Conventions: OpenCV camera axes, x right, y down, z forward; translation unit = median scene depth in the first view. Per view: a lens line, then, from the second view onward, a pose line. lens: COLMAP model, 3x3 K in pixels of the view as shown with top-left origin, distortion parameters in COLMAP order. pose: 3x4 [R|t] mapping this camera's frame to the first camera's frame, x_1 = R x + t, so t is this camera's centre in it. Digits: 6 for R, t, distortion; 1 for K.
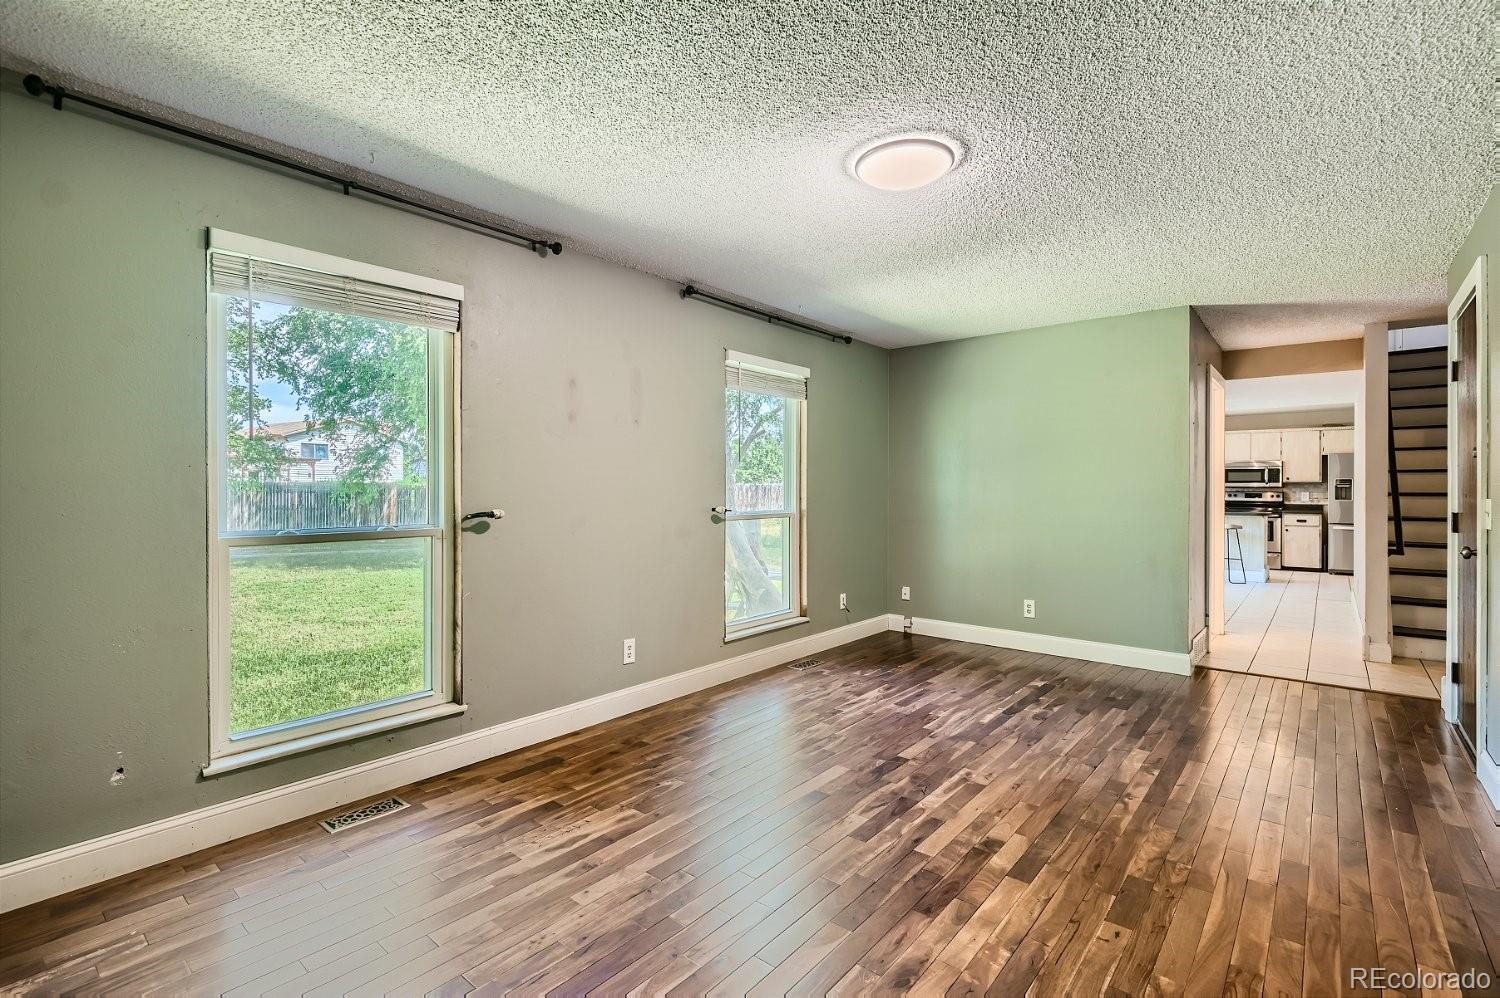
lens RADIAL K [[679.5, 0, 742.3], [0, 679.5, 488.7], [0, 0, 1]] dist [0.003697, -0.007416]
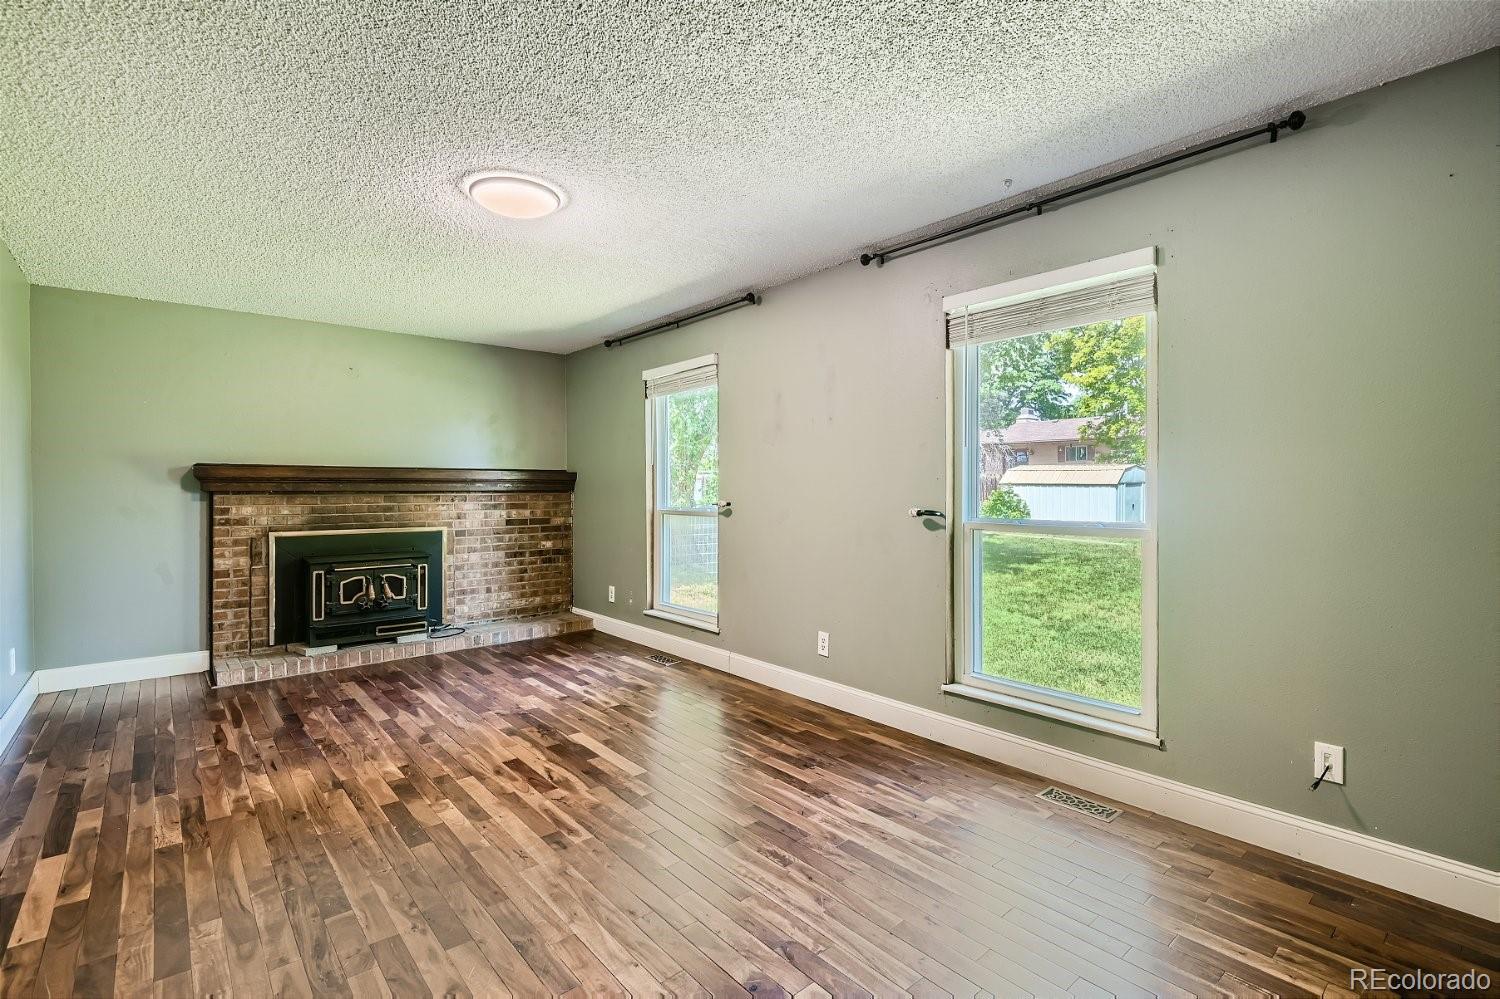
lens RADIAL K [[679.5, 0, 743.6], [0, 679.5, 492.8], [0, 0, 1]] dist [0.003697, -0.007416]
pose [[-0.151660, 0.004266, -0.988424, 0.931199], [0.001095, 0.999991, 0.004147, 0.006197], [0.988432, -0.000453, -0.151663, 1.112064]]
